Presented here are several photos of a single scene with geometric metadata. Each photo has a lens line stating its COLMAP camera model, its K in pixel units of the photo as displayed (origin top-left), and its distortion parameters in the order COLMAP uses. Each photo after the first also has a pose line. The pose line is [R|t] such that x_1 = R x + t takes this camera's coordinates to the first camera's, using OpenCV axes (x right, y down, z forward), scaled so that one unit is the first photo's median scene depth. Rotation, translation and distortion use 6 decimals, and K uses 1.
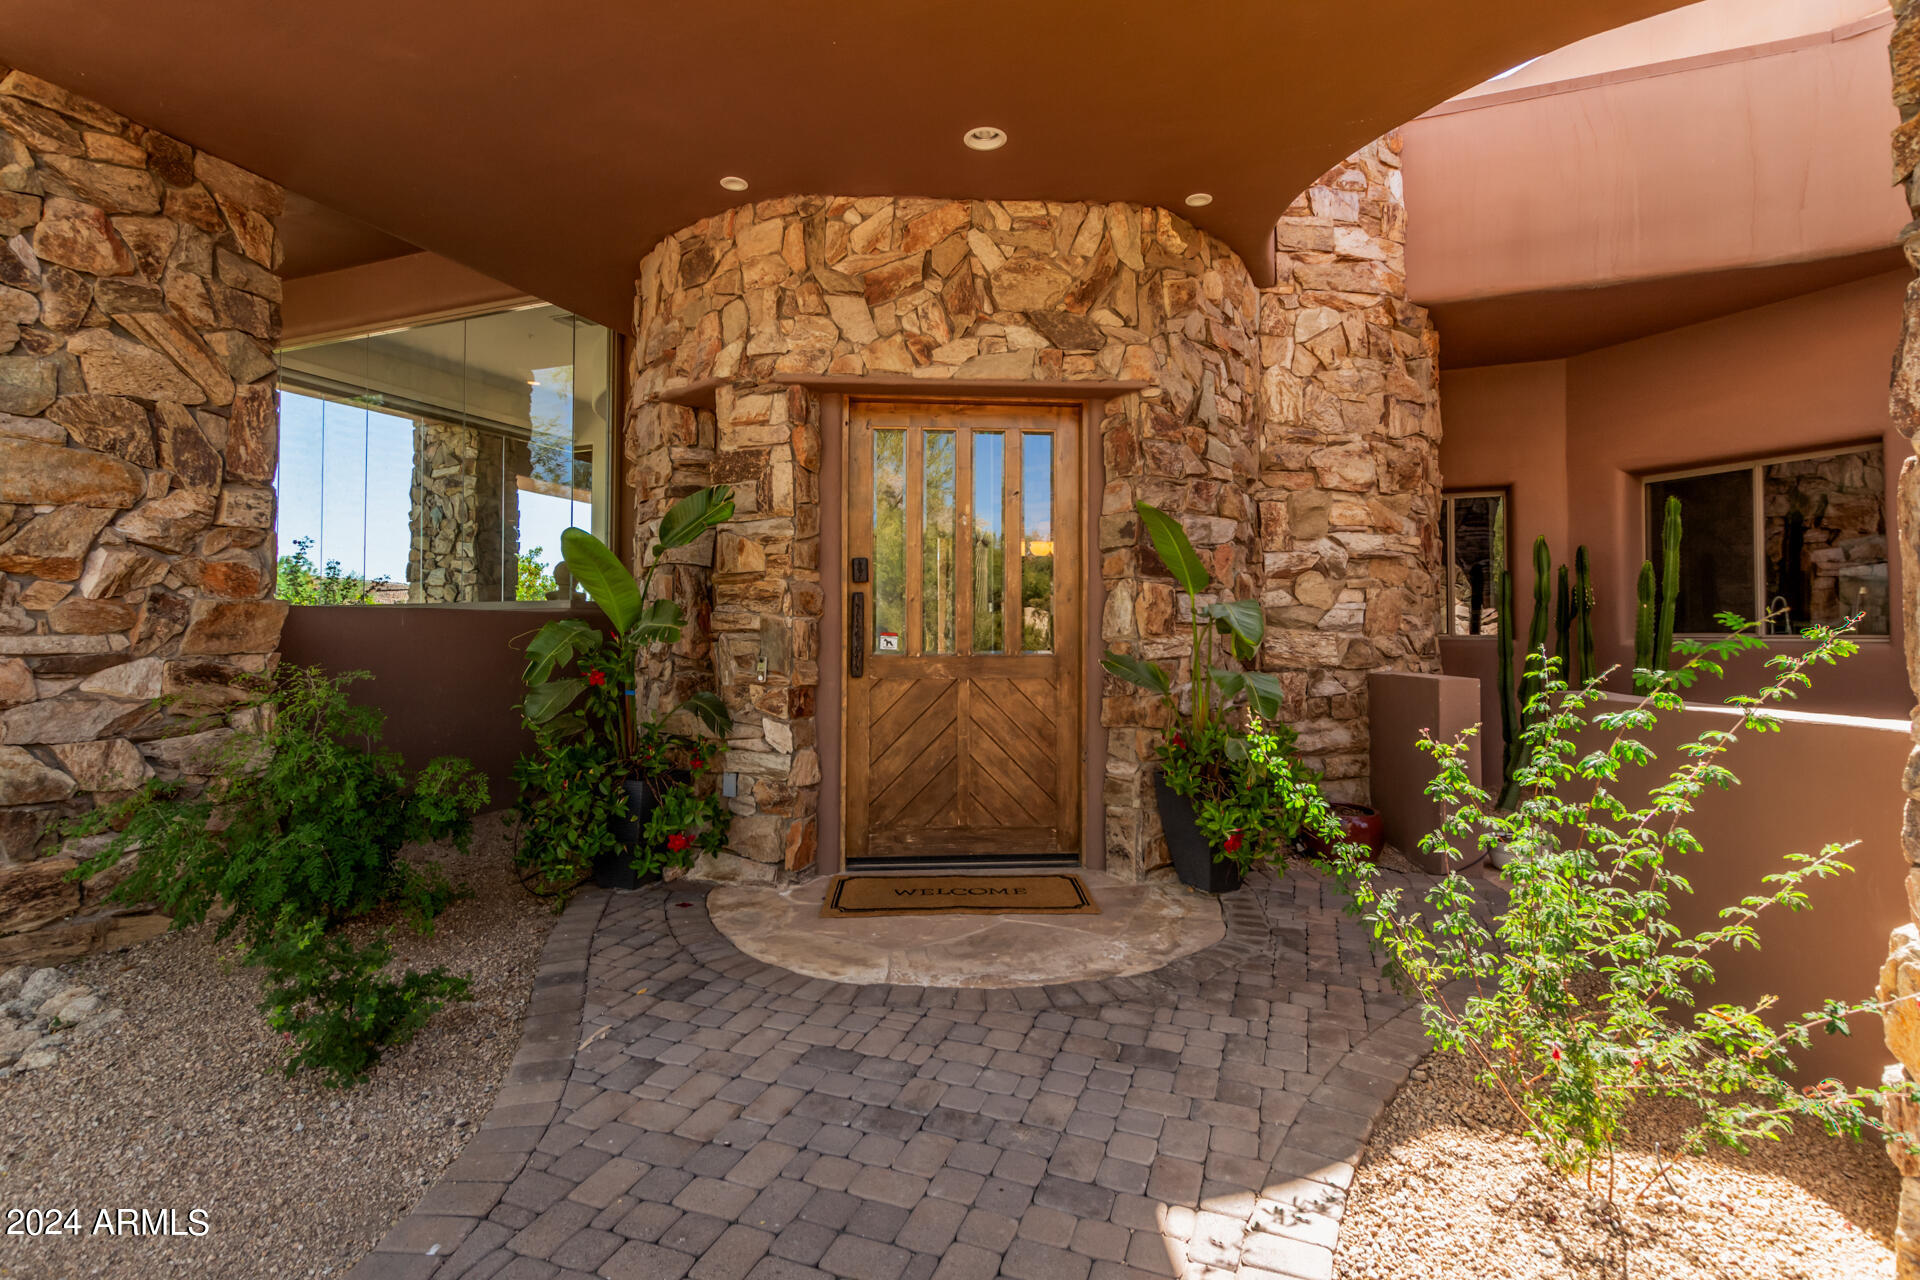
lens RADIAL K [[905.0, 0, 951.0], [0, 905.0, 620.2], [0, 0, 1]] dist [0.000785, -0.001094]
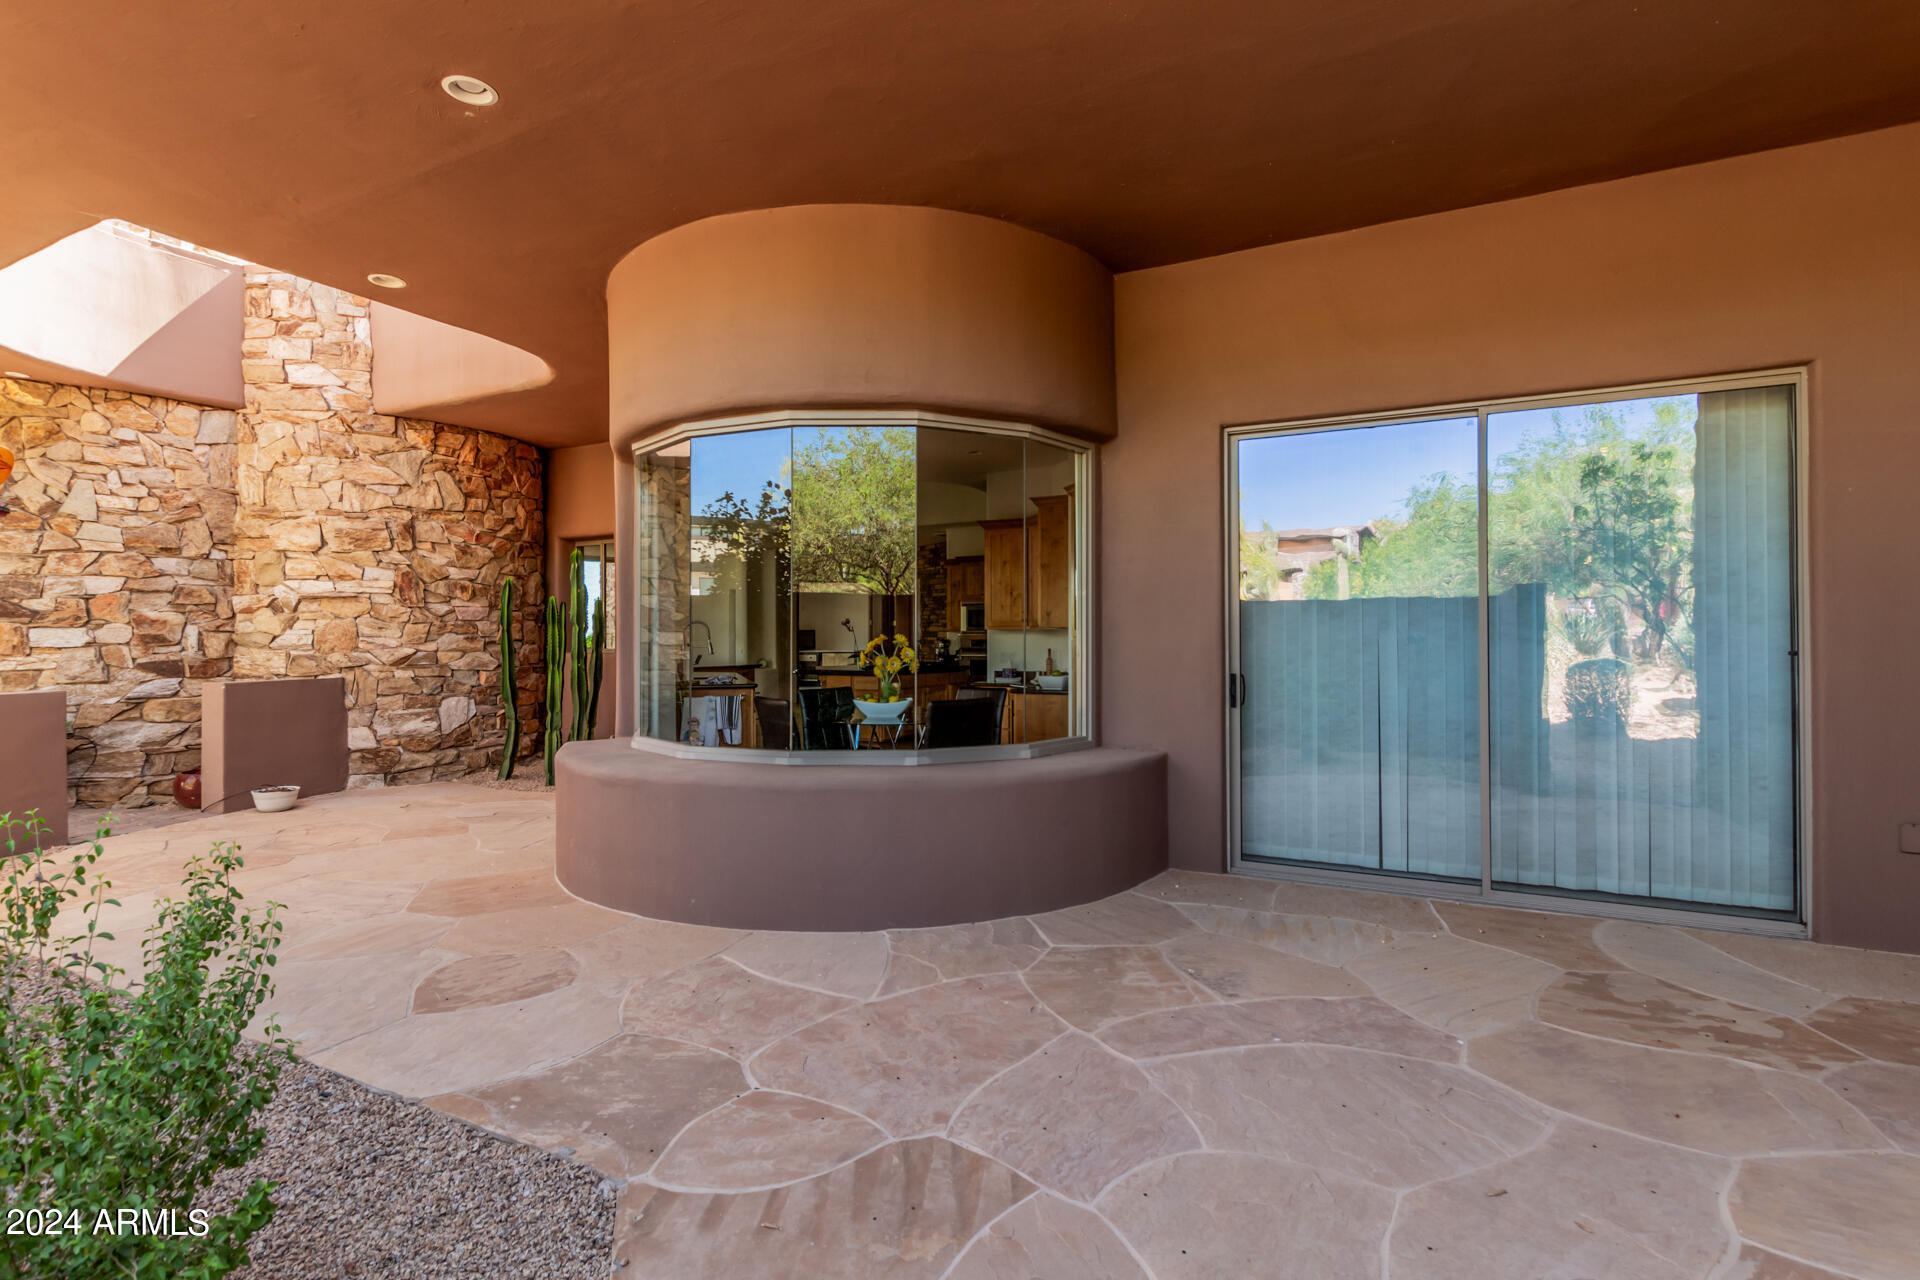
lens RADIAL K [[905.0, 0, 961.7], [0, 905.0, 648.1], [0, 0, 1]] dist [0.000785, -0.001094]
pose [[0.996047, -0.001547, -0.088815, 2.010997], [0.003651, 0.999716, 0.023529, -0.025831], [0.088753, -0.023760, 0.995770, -0.412051]]
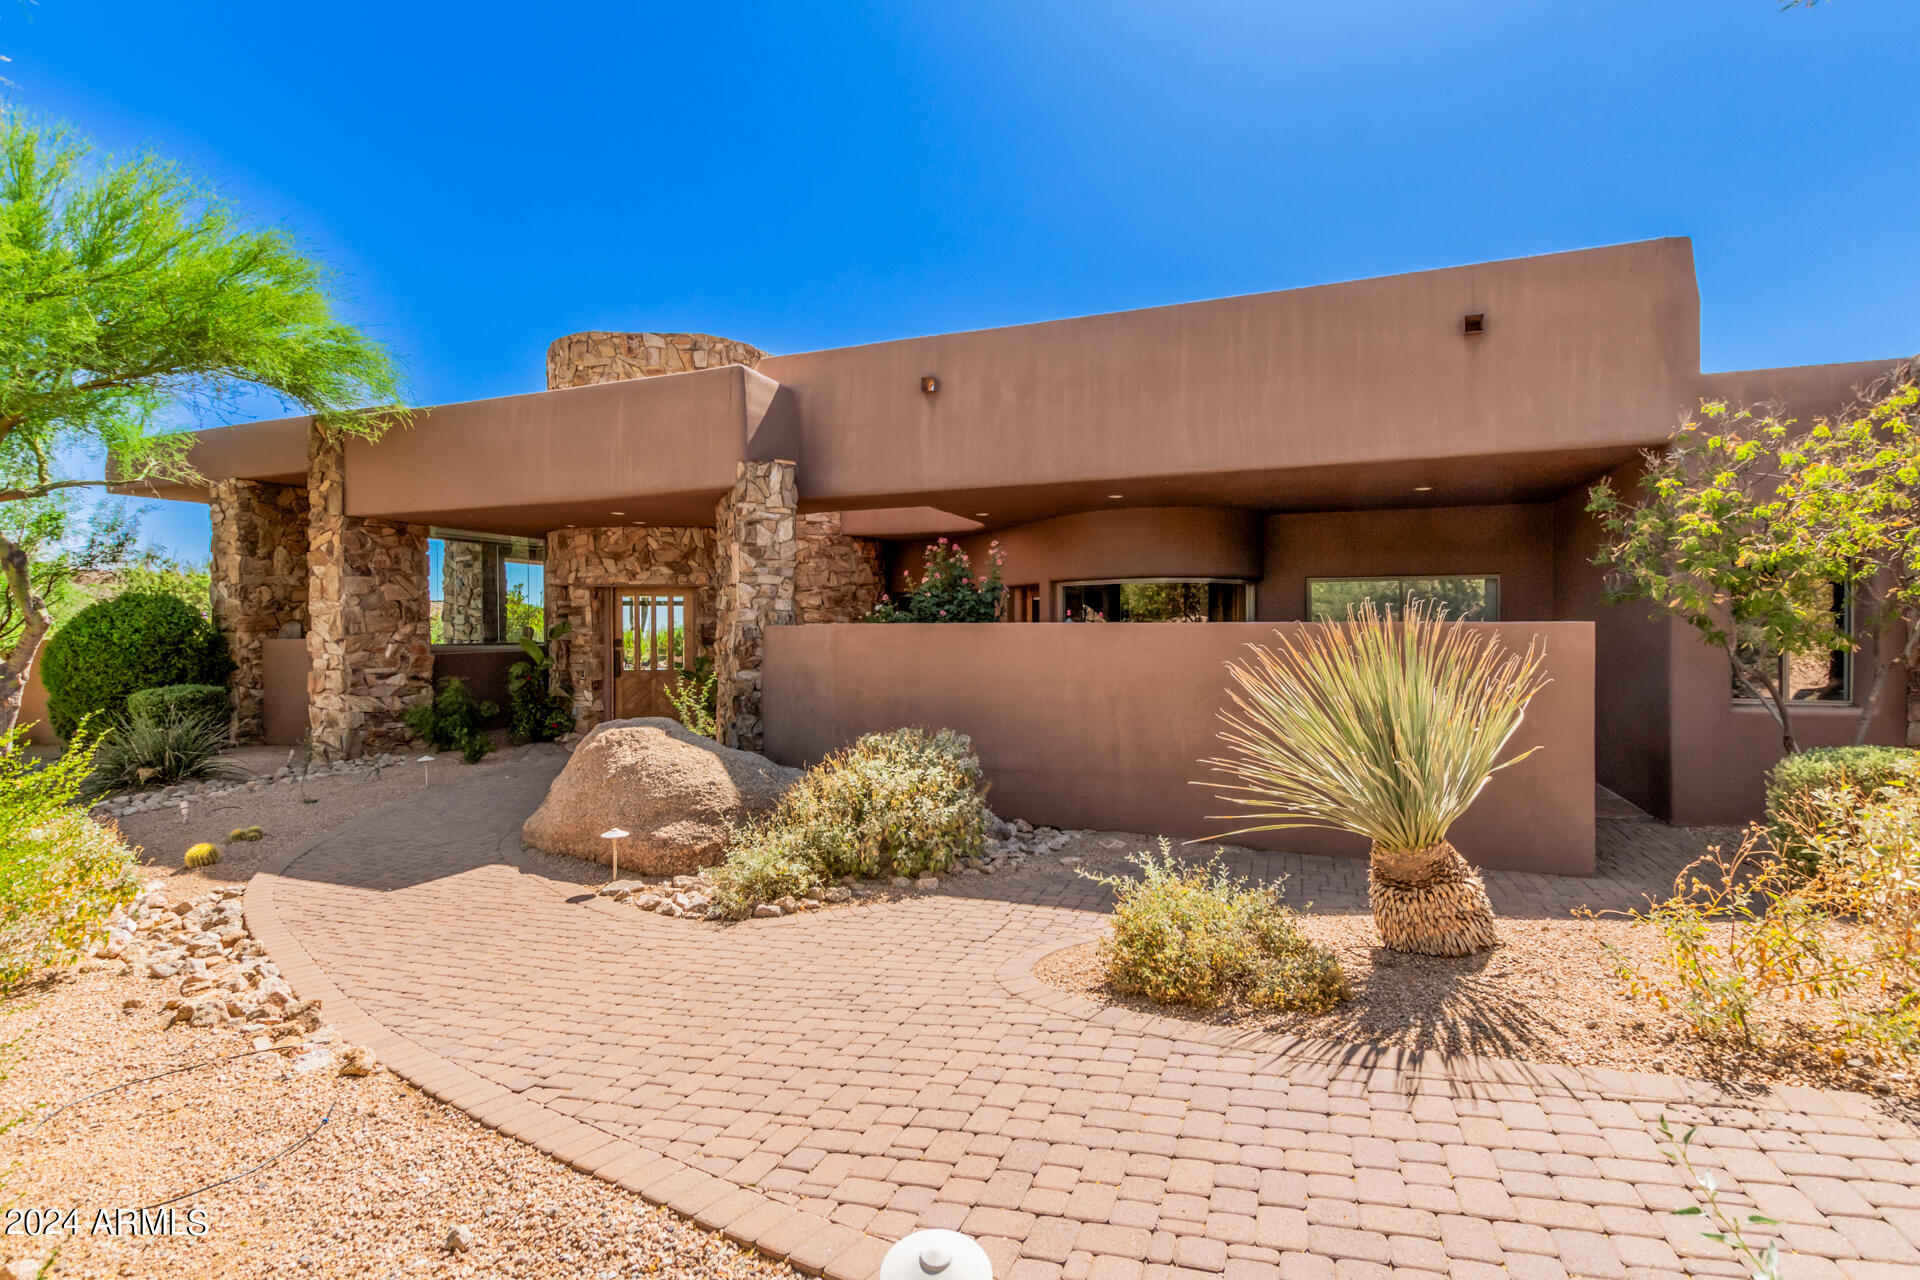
lens RADIAL K [[905.0, 0, 968.4], [0, 905.0, 645.1], [0, 0, 1]] dist [0.000785, -0.001094]
pose [[0.999715, -0.006177, 0.023052, 1.070704], [0.005381, 0.999392, 0.034457, -0.153812], [-0.023251, -0.034323, 0.999140, -2.212864]]
